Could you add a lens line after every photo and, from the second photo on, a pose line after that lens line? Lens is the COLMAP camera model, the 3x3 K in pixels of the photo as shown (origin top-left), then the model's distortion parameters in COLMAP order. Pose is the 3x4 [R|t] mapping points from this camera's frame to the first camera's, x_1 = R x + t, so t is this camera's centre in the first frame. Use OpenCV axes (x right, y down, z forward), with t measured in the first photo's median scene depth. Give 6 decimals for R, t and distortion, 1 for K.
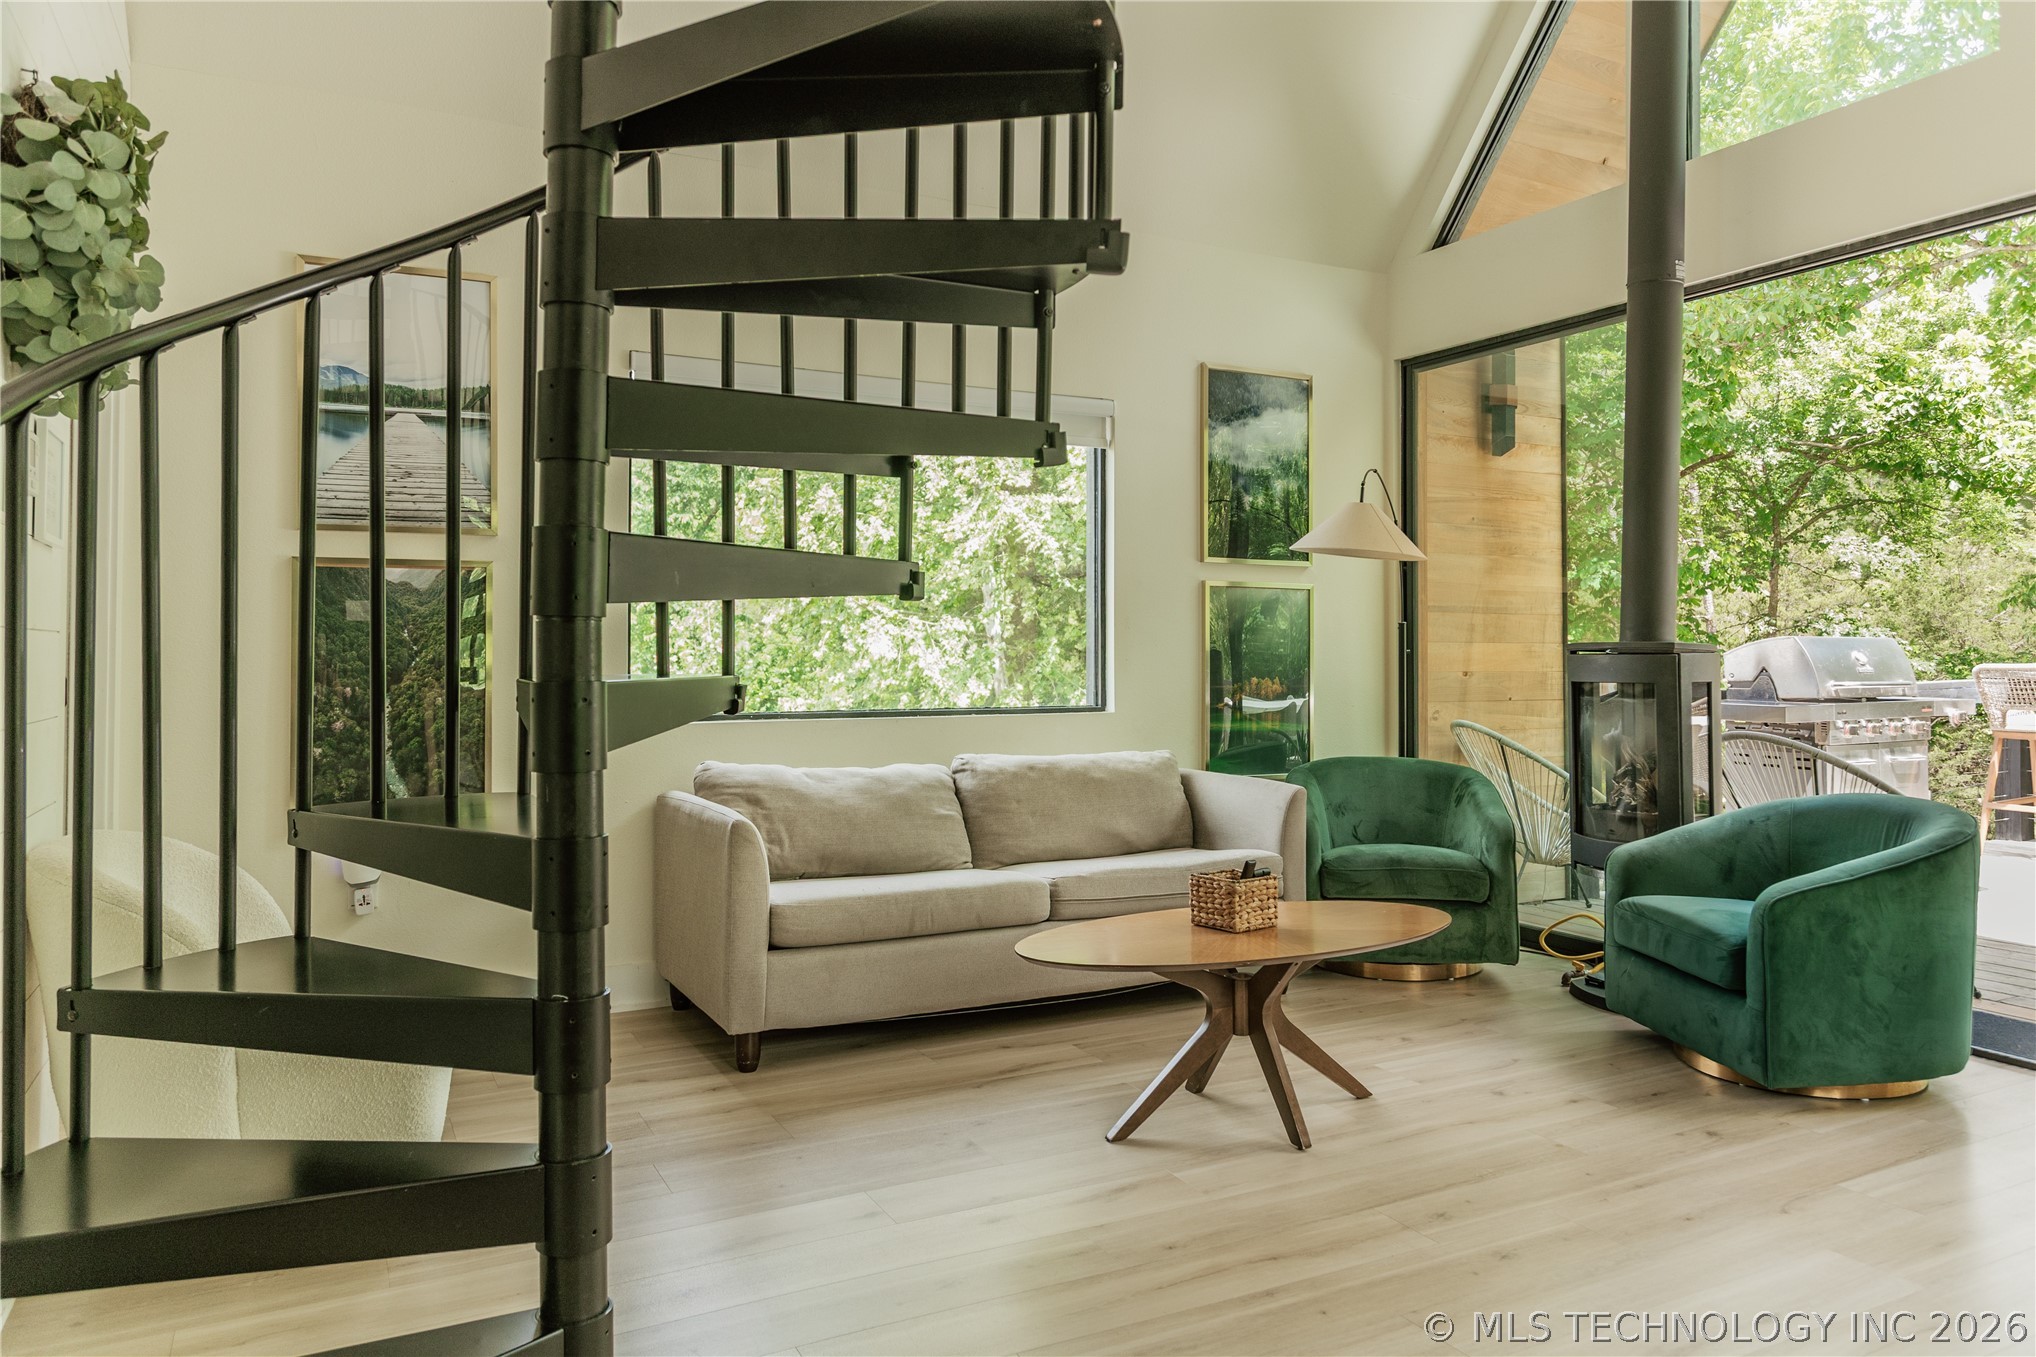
lens RADIAL K [[1356.2, 0, 1012.7], [0, 1356.2, 609.9], [0, 0, 1]] dist [-0.002085, 0.003763]
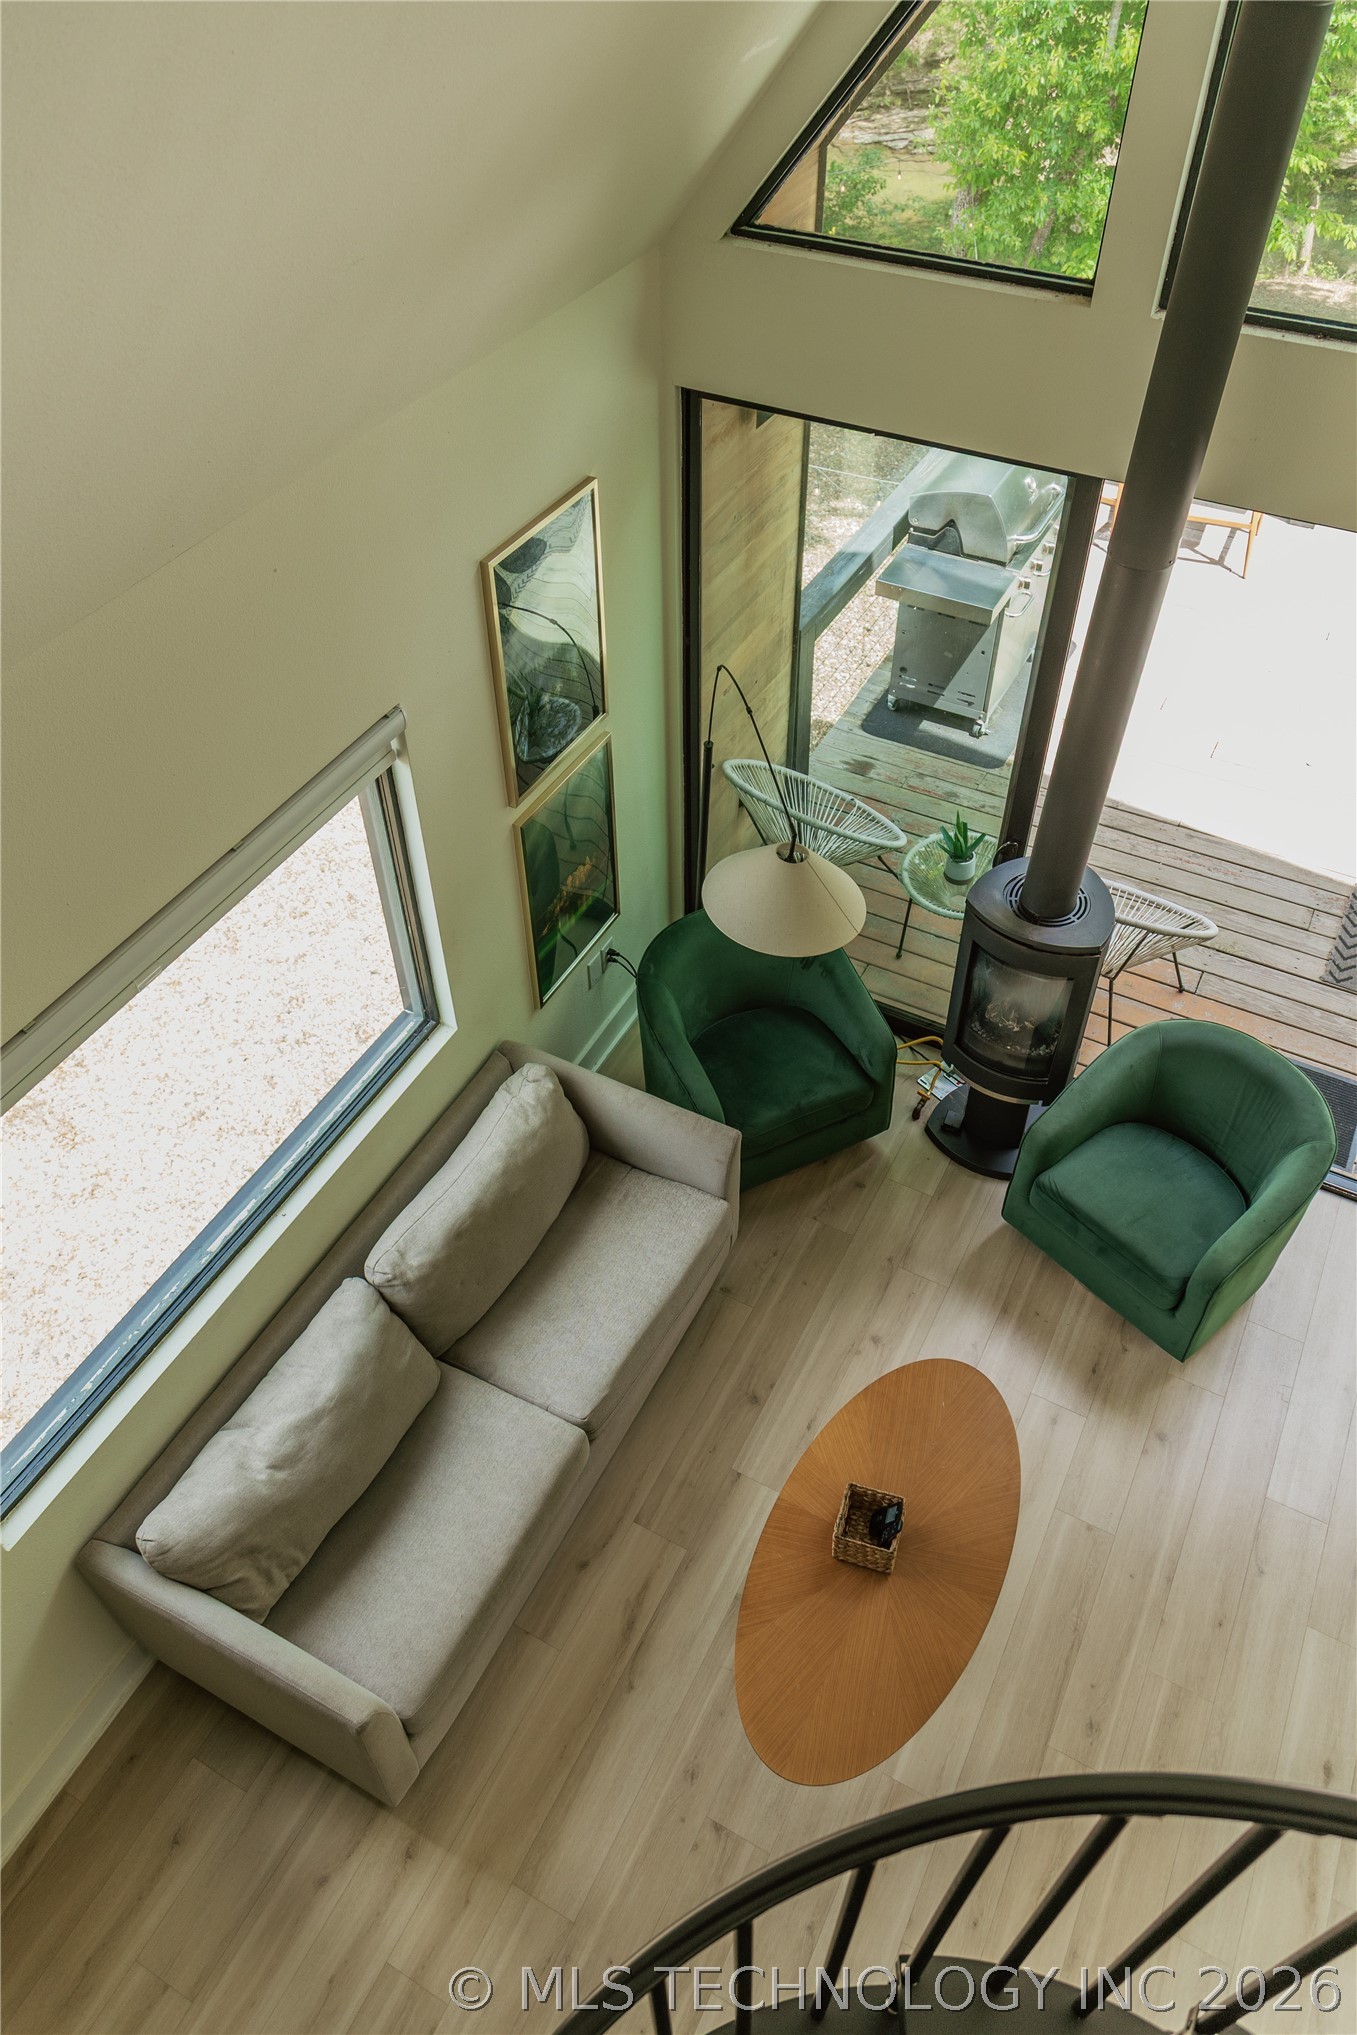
lens RADIAL K [[1406.0, 0, 695.0], [0, 1406.0, 982.7], [0, 0, 1]] dist [-0.004019, 0.004783]
pose [[0.823837, -0.414928, 0.386171, -0.119898], [-0.002590, 0.678523, 0.734575, -0.562668], [-0.566821, -0.606170, 0.557918, 0.470349]]
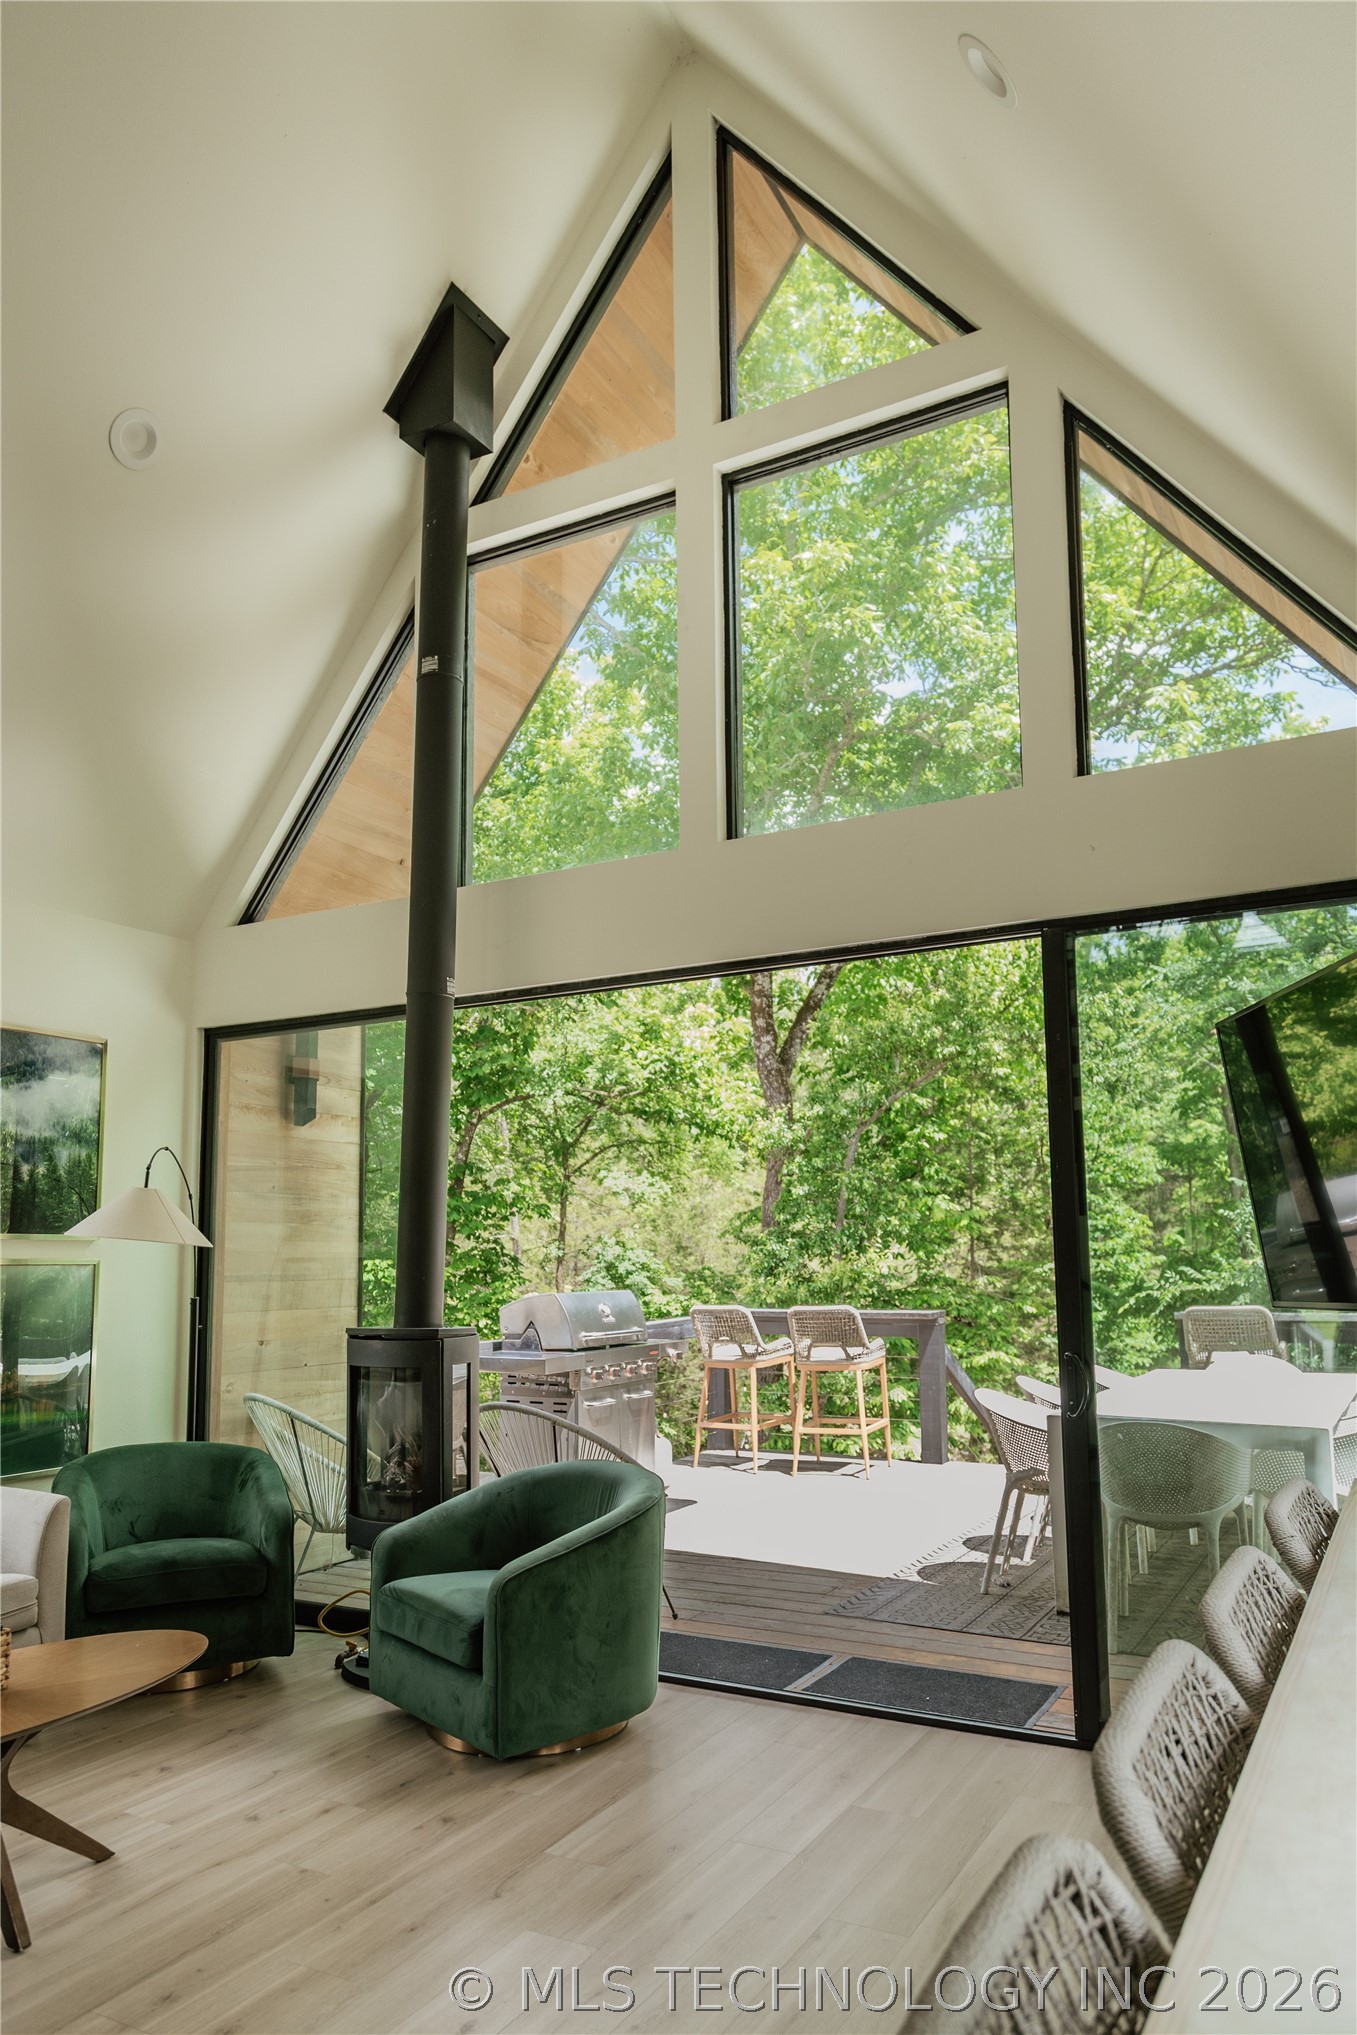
lens RADIAL K [[1370.1, 0, 667.1], [0, 1370.1, 1087.7], [0, 0, 1]] dist [-0.000899, 0.003065]
pose [[0.836629, 0.054224, 0.545079, 0.029430], [-0.001720, 0.995344, -0.096376, -0.051252], [-0.547767, 0.079693, 0.832827, -0.019023]]
